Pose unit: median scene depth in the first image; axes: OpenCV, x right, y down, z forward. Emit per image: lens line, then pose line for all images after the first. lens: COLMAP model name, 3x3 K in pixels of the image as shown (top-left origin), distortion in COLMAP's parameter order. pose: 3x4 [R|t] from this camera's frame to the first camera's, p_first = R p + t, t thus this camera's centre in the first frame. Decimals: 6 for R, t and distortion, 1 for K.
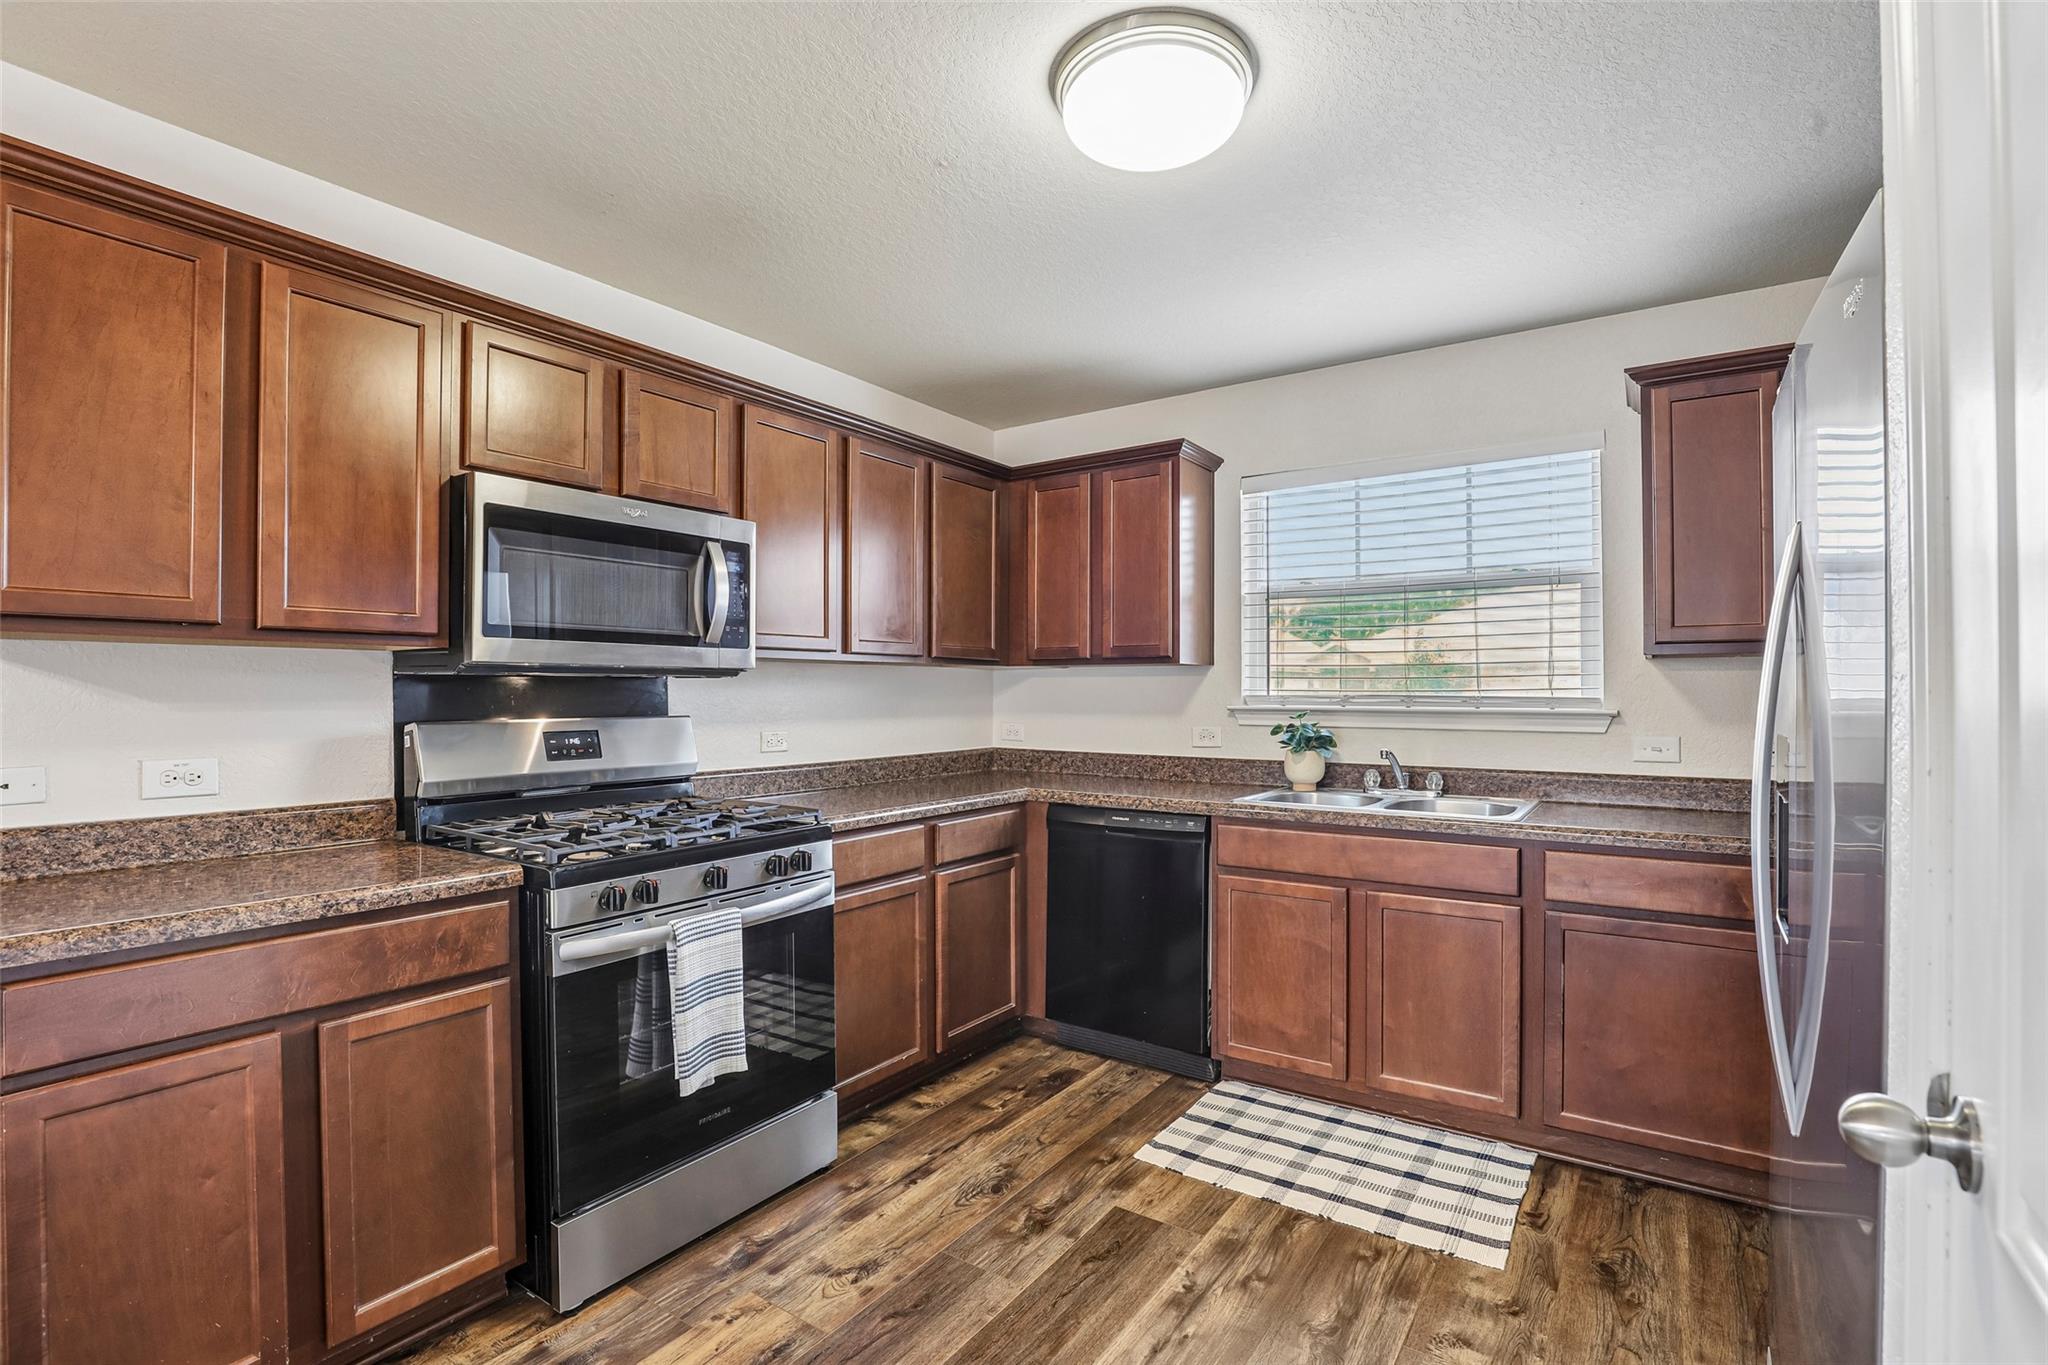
lens RADIAL K [[943.2, 0, 1030.1], [0, 943.2, 691.7], [0, 0, 1]] dist [-0.031791, 0.004736]
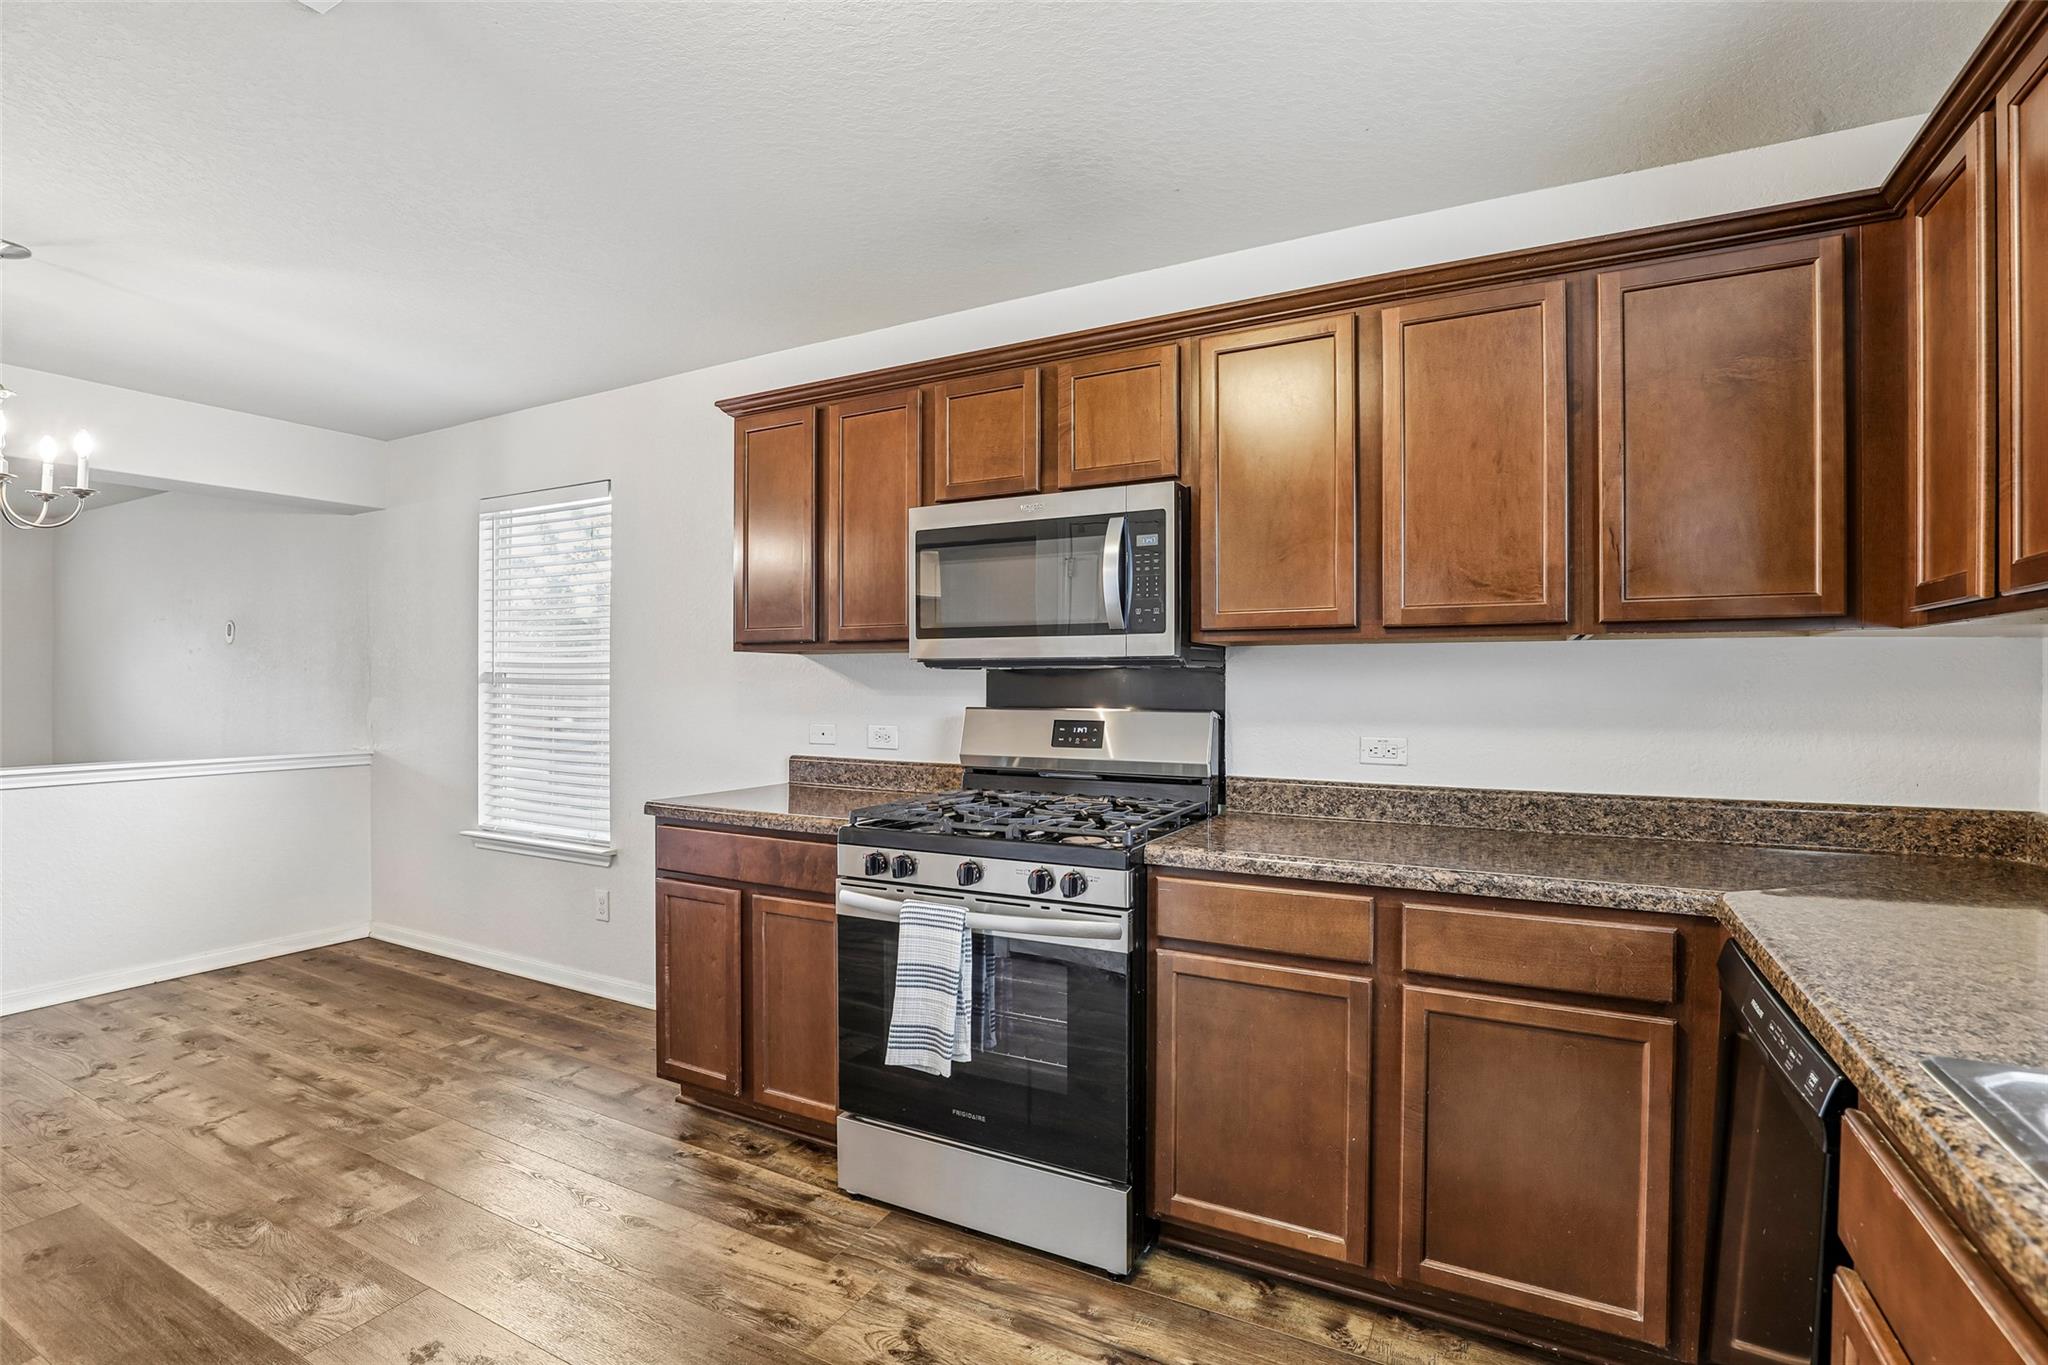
lens RADIAL K [[943.2, 0, 1026.5], [0, 943.2, 689.3], [0, 0, 1]] dist [-0.031791, 0.004736]
pose [[0.113585, 0.007237, -0.993502, 0.559161], [-0.001498, 0.999974, 0.007112, -0.000658], [0.993527, 0.000680, 0.113592, 0.822807]]
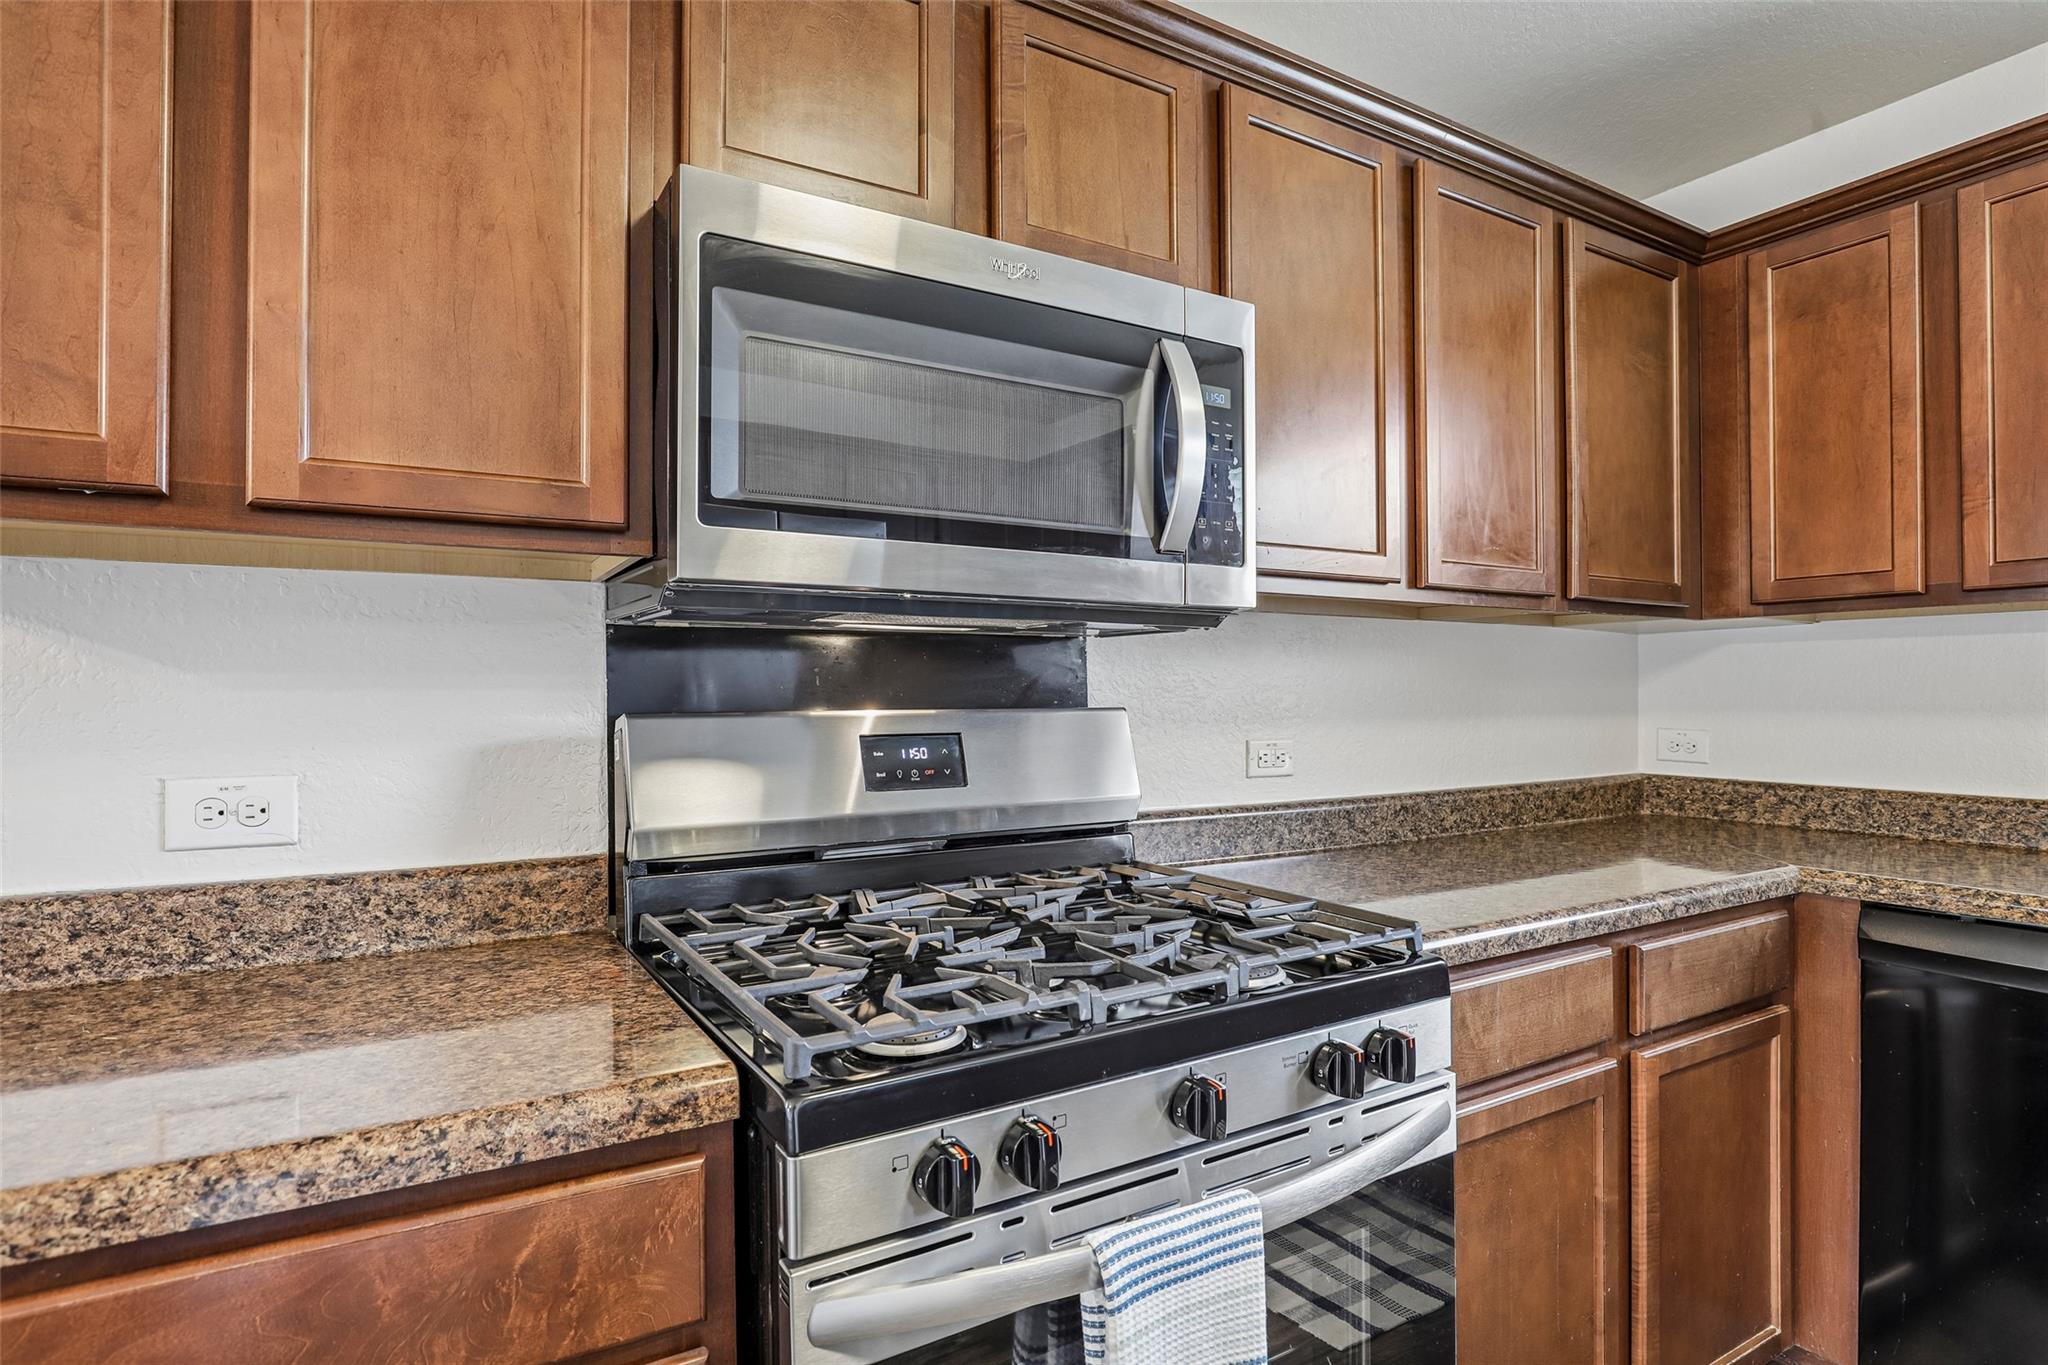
lens RADIAL K [[1073.2, 0, 1033.8], [0, 1073.2, 694.8], [0, 0, 1]] dist [-0.021996, -0.000903]
pose [[0.912749, -0.003452, -0.408507, -0.183987], [0.003554, 0.999994, -0.000510, 0.020603], [0.408506, -0.000987, 0.912755, 0.483366]]
